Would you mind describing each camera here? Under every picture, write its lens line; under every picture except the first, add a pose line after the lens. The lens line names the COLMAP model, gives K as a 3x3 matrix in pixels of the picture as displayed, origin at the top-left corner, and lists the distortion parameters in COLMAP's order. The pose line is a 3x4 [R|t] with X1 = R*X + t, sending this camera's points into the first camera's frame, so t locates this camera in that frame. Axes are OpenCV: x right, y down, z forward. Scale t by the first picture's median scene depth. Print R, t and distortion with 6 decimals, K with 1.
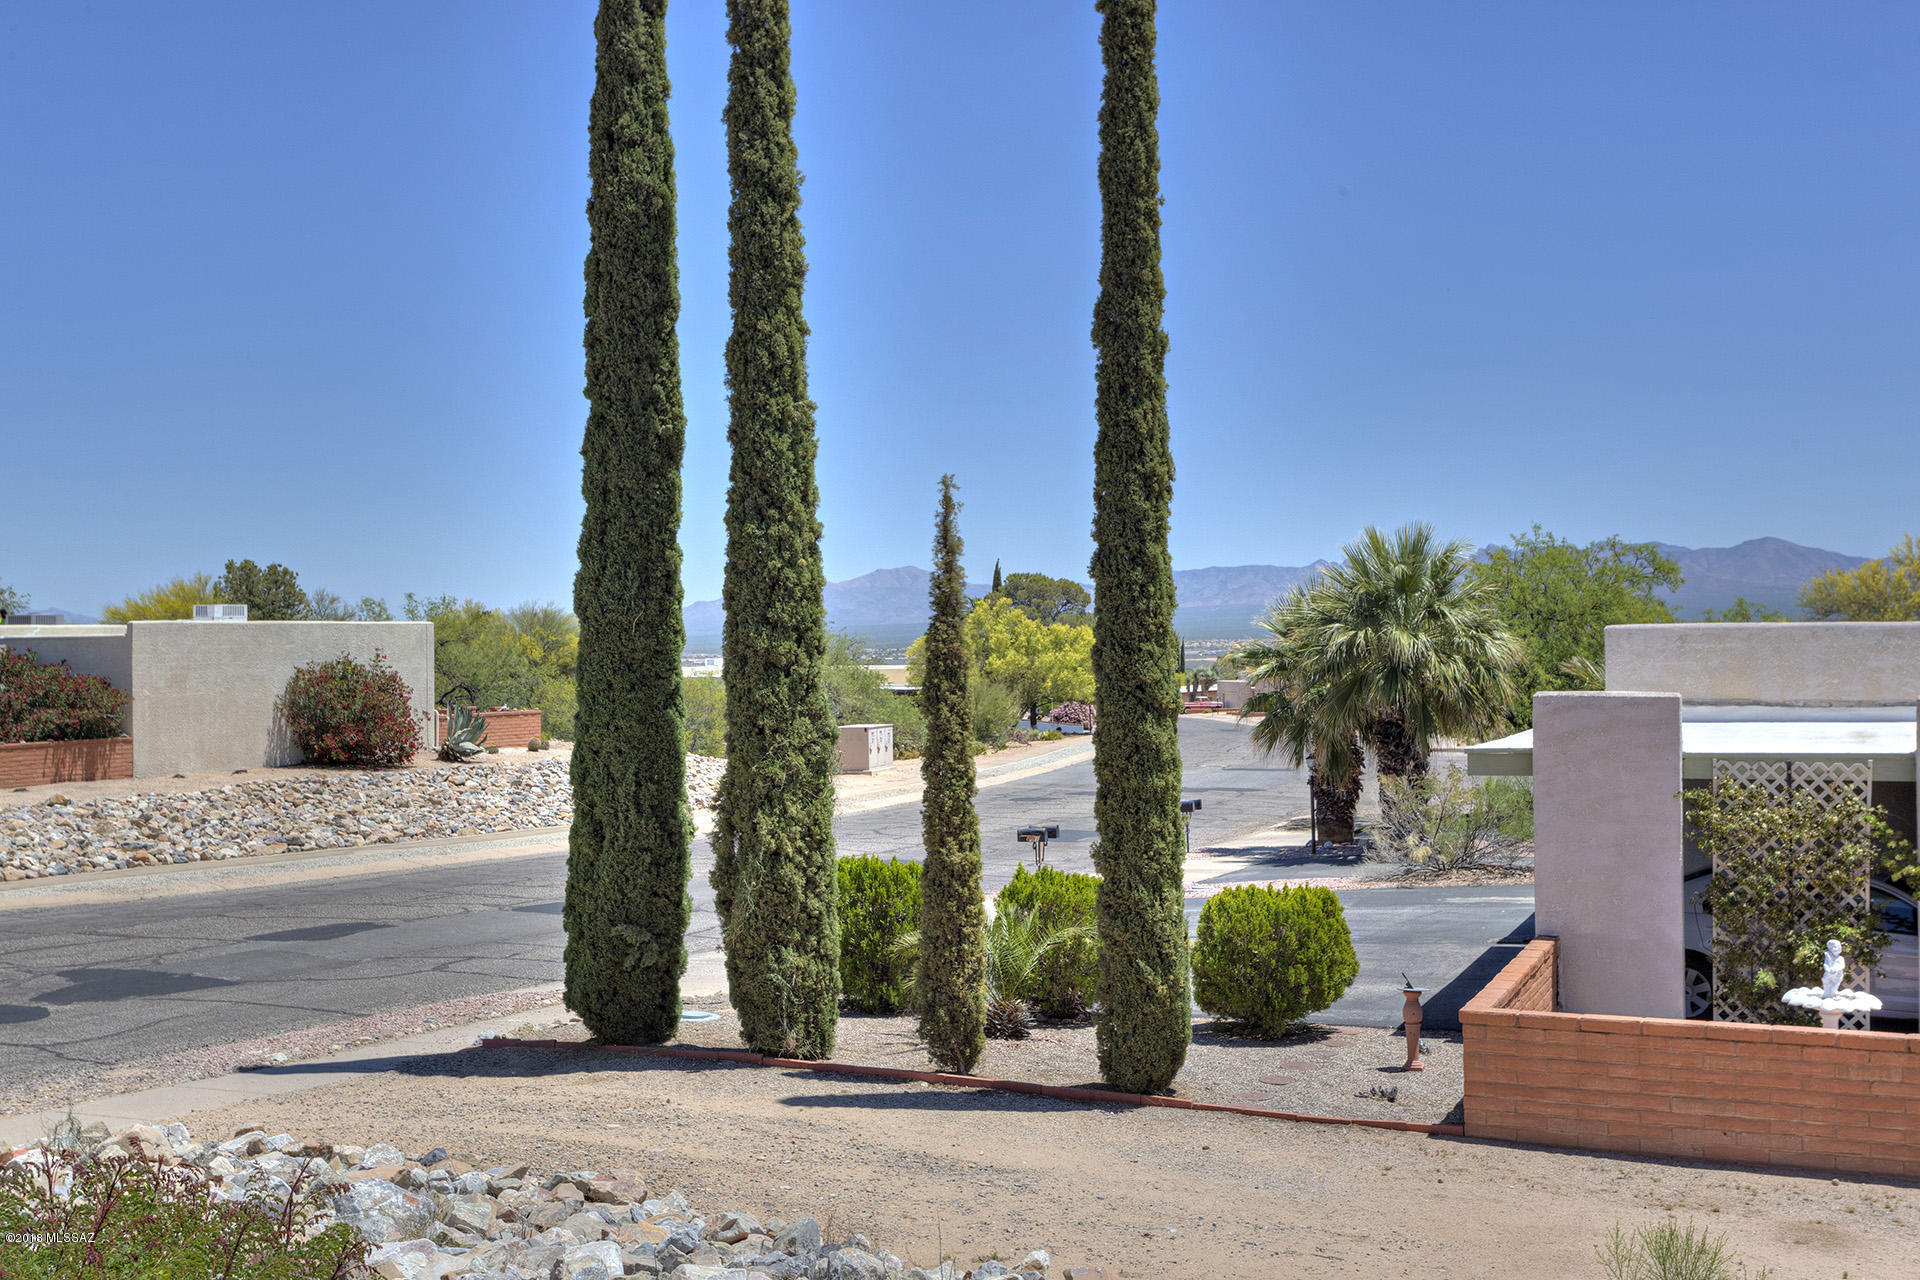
lens RADIAL K [[2109.3, 0, 960.0], [0, 2109.3, 640.0], [0, 0, 1]] dist [0.015689, 0.030730]
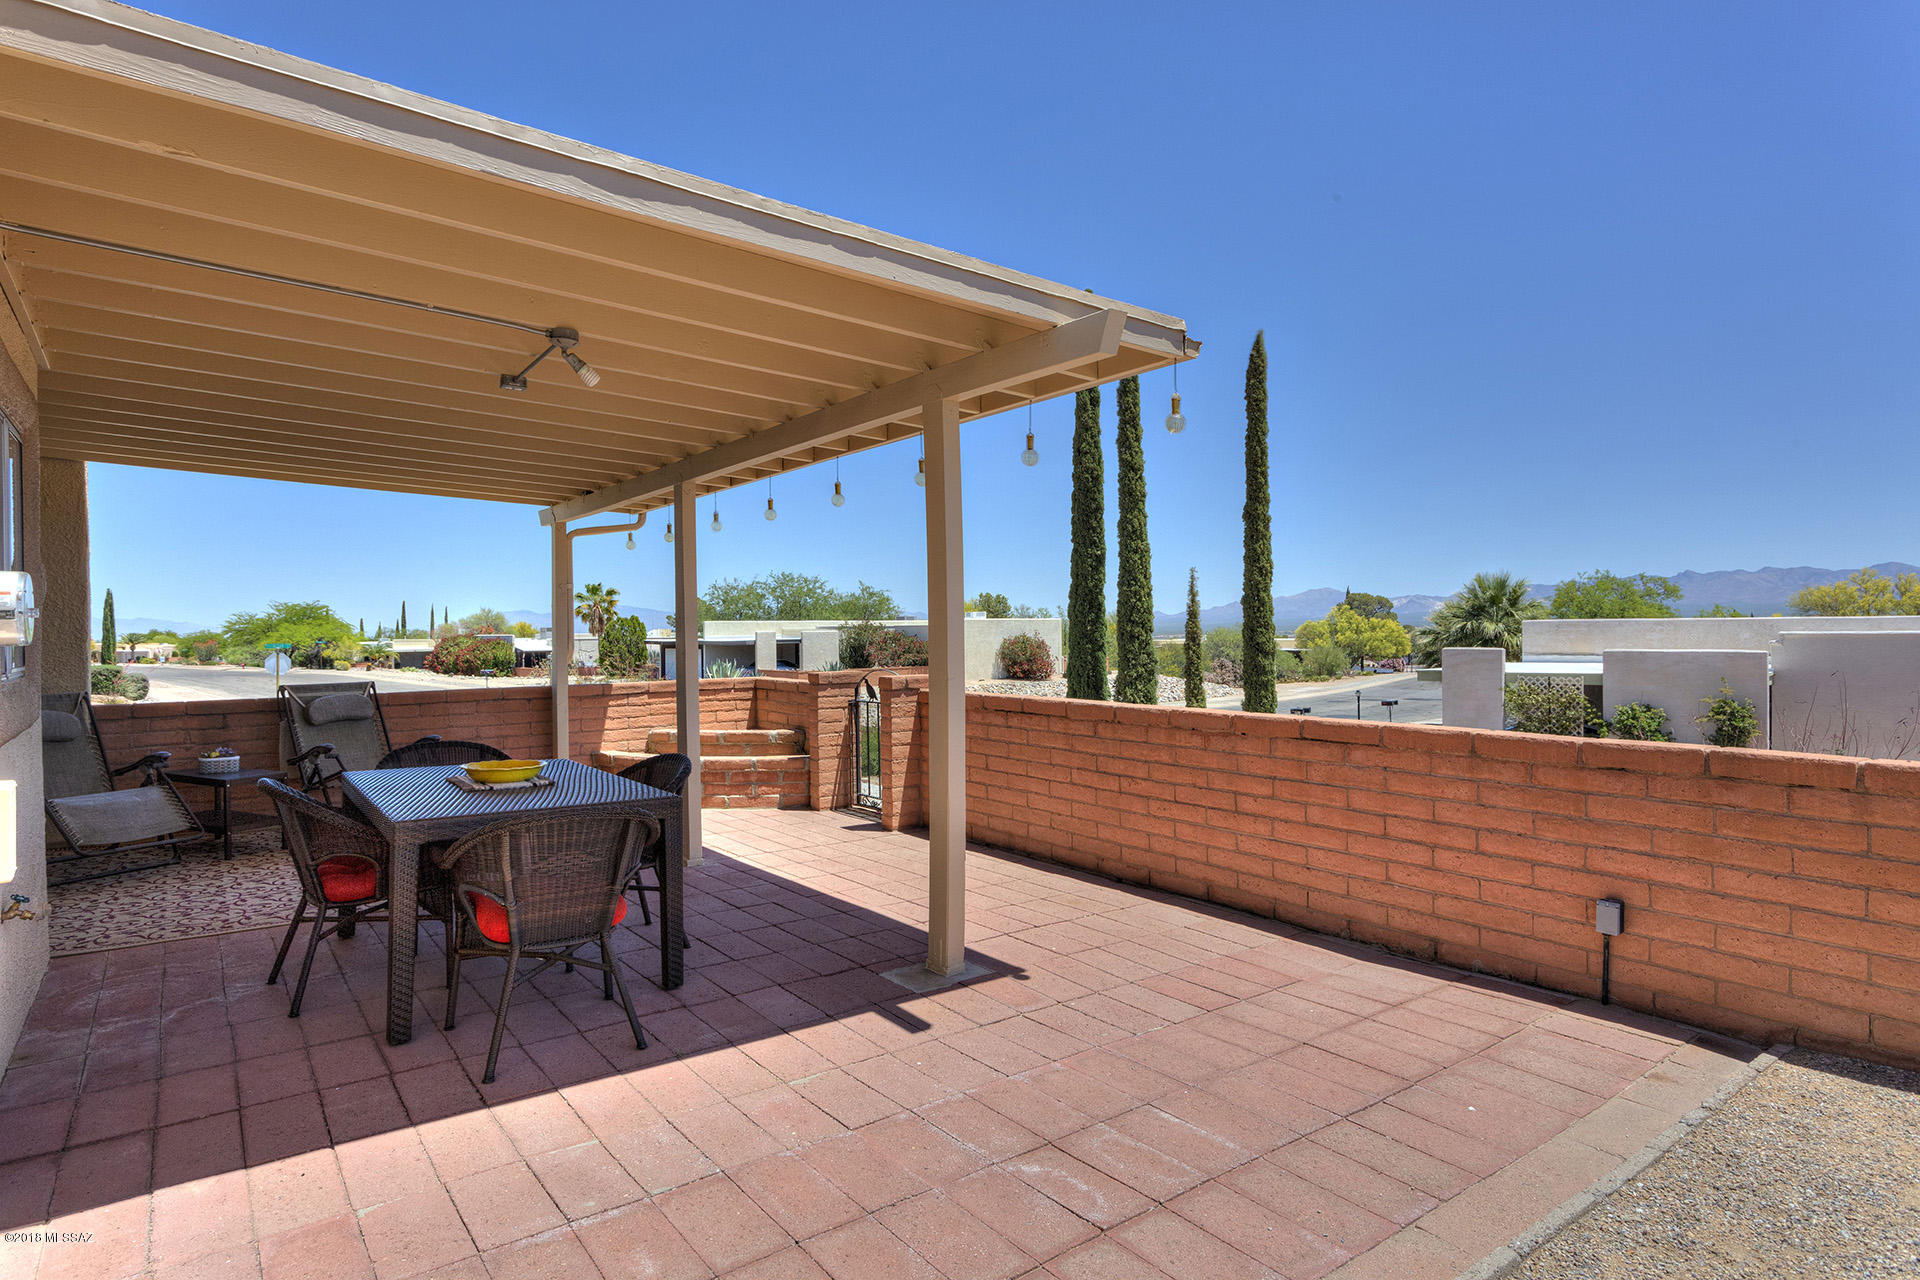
lens RADIAL K [[1113.4, 0, 960.0], [0, 1113.4, 640.0], [0, 0, 1]] dist [0.001391, 0.000229]
pose [[0.931666, 0.003808, -0.363296, 0.231045], [0.000833, 0.999920, 0.012615, -0.001733], [0.363315, -0.012056, 0.931588, -0.463236]]
